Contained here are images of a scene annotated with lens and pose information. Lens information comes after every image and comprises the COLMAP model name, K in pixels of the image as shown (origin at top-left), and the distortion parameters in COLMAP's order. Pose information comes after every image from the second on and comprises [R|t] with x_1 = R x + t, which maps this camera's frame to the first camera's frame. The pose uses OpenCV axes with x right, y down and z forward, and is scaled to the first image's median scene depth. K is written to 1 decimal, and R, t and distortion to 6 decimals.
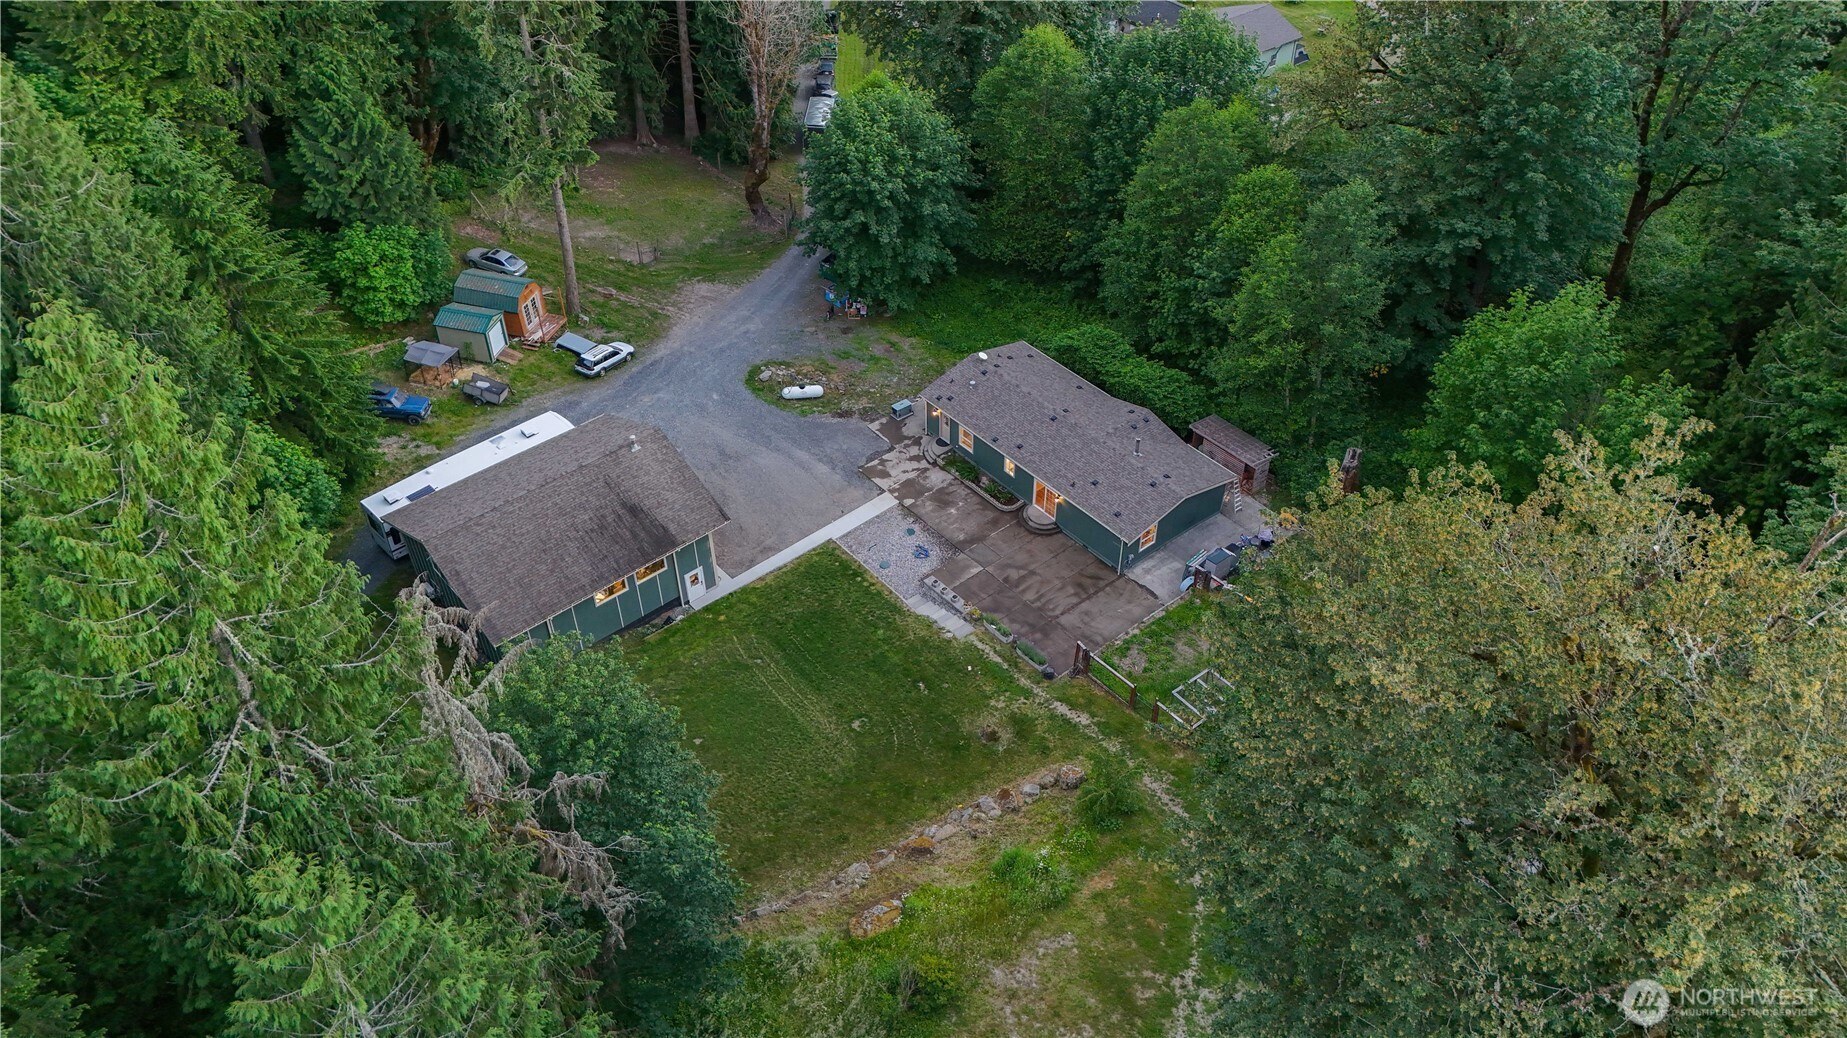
lens RADIAL K [[1384.1, 0, 932.9], [0, 1384.1, 516.9], [0, 0, 1]] dist [0.095681, -0.087219]
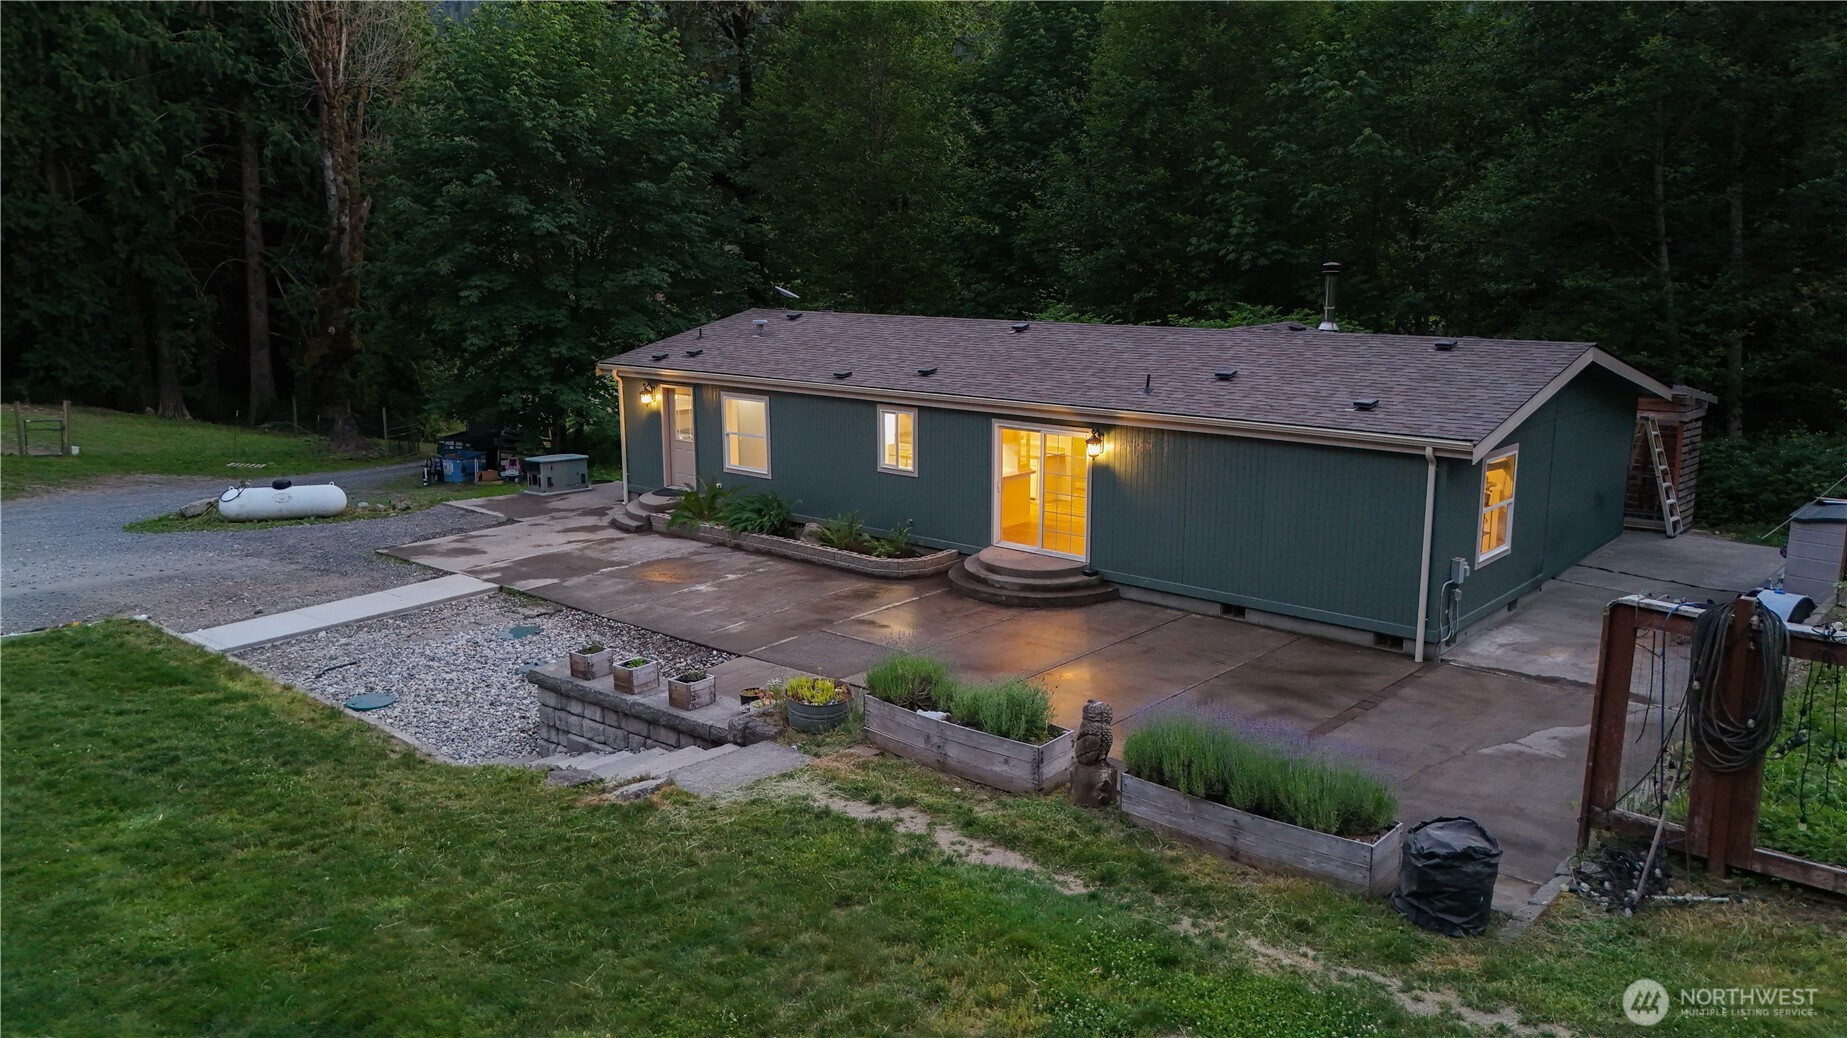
lens RADIAL K [[1384.1, 0, 932.9], [0, 1384.1, 516.9], [0, 0, 1]] dist [0.095681, -0.087219]
pose [[0.988736, -0.027807, 0.147062, 0.013961], [0.098260, 0.861777, -0.497679, 0.086881], [-0.112896, 0.506524, 0.854803, 0.545153]]
